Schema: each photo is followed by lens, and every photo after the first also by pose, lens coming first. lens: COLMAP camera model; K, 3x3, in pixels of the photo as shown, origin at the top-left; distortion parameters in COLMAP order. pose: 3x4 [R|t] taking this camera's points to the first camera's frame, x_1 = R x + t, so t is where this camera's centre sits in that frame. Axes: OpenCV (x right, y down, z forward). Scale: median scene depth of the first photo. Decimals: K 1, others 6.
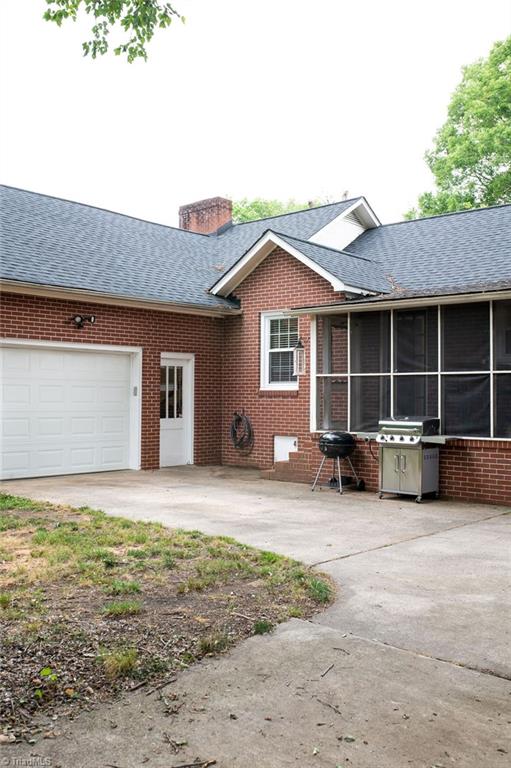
lens RADIAL K [[724.6, 0, 269.5], [0, 724.6, 384.7], [0, 0, 1]] dist [0.008034, 0.000000]
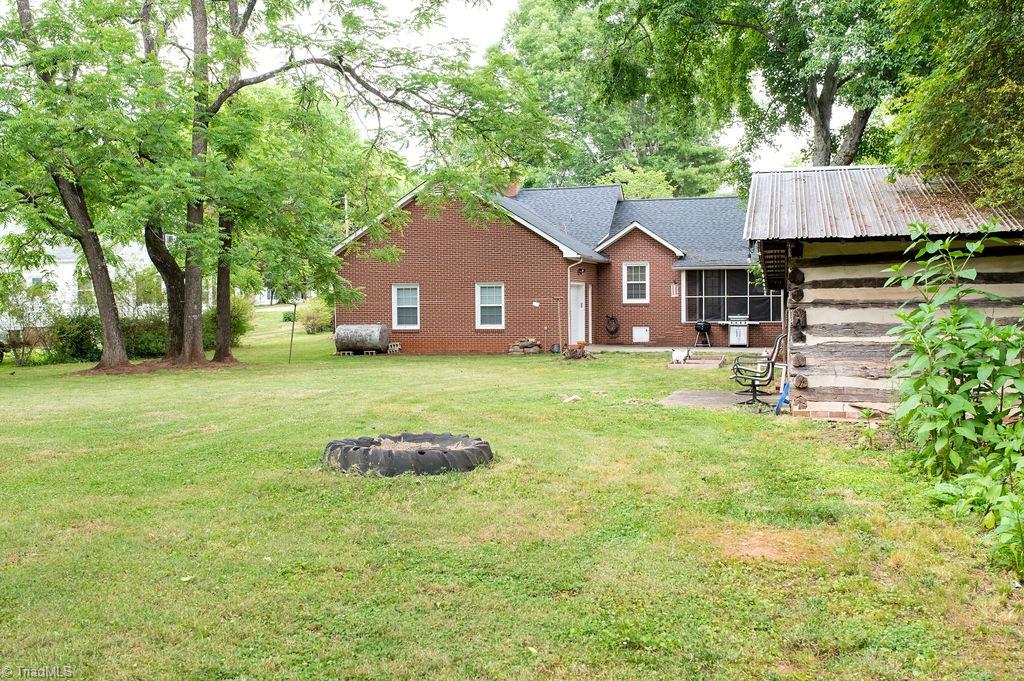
lens RADIAL K [[966.1, 0, 521.3], [0, 966.1, 340.0], [0, 0, 1]] dist [0.008034, 0.000000]
pose [[0.898897, -0.034824, 0.436773, -1.463531], [0.008591, 0.998046, 0.061895, -0.059536], [-0.438075, -0.051885, 0.897440, -1.247192]]
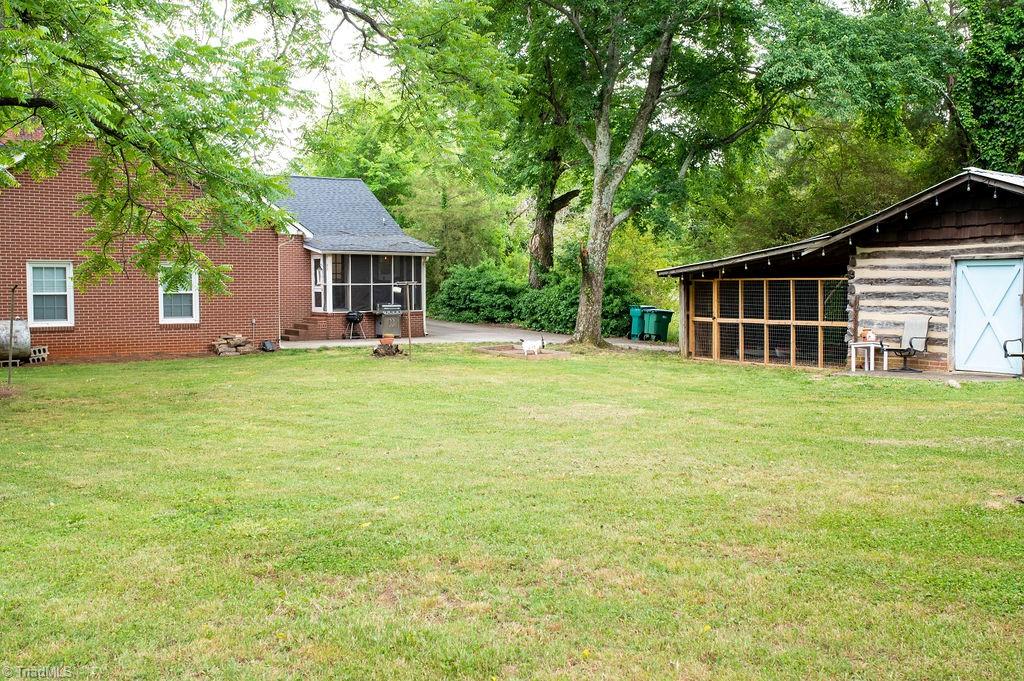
lens RADIAL K [[966.1, 0, 502.2], [0, 966.1, 338.2], [0, 0, 1]] dist [0.008034, 0.000000]
pose [[0.268328, -0.059058, 0.961516, -2.058685], [-0.013773, 0.997782, 0.065129, -0.038348], [-0.963229, -0.030719, 0.266920, -0.135512]]
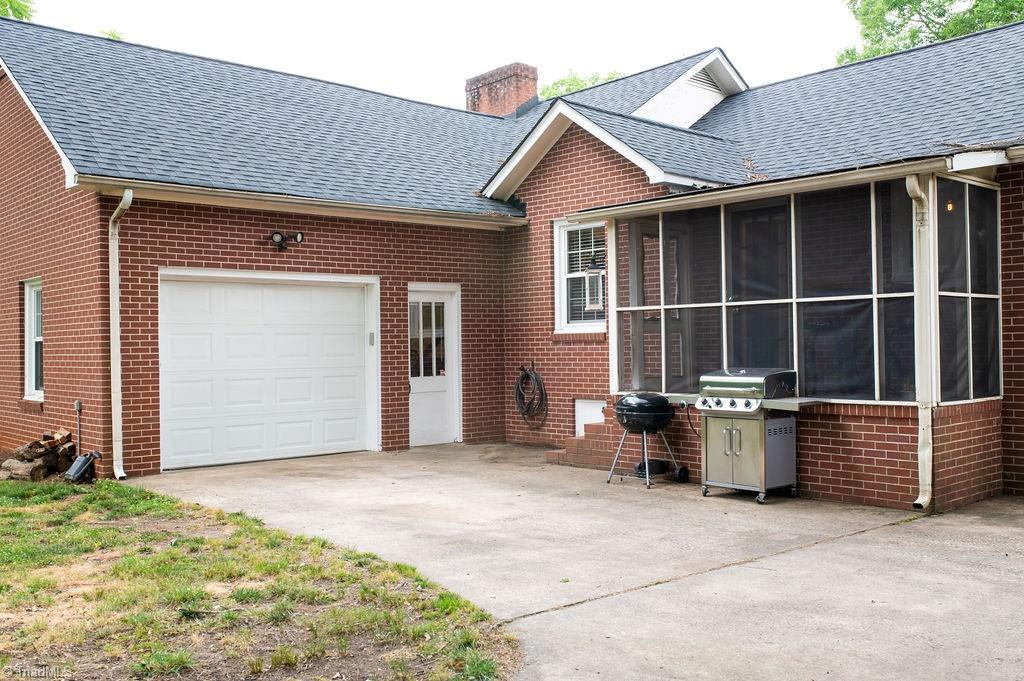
lens RADIAL K [[966.1, 0, 522.7], [0, 966.1, 341.7], [0, 0, 1]] dist [0.008034, 0.000000]
pose [[0.991296, -0.020633, -0.130027, 0.081700], [0.022487, 0.999665, 0.012801, 0.003068], [0.129719, -0.015613, 0.991428, 0.092925]]
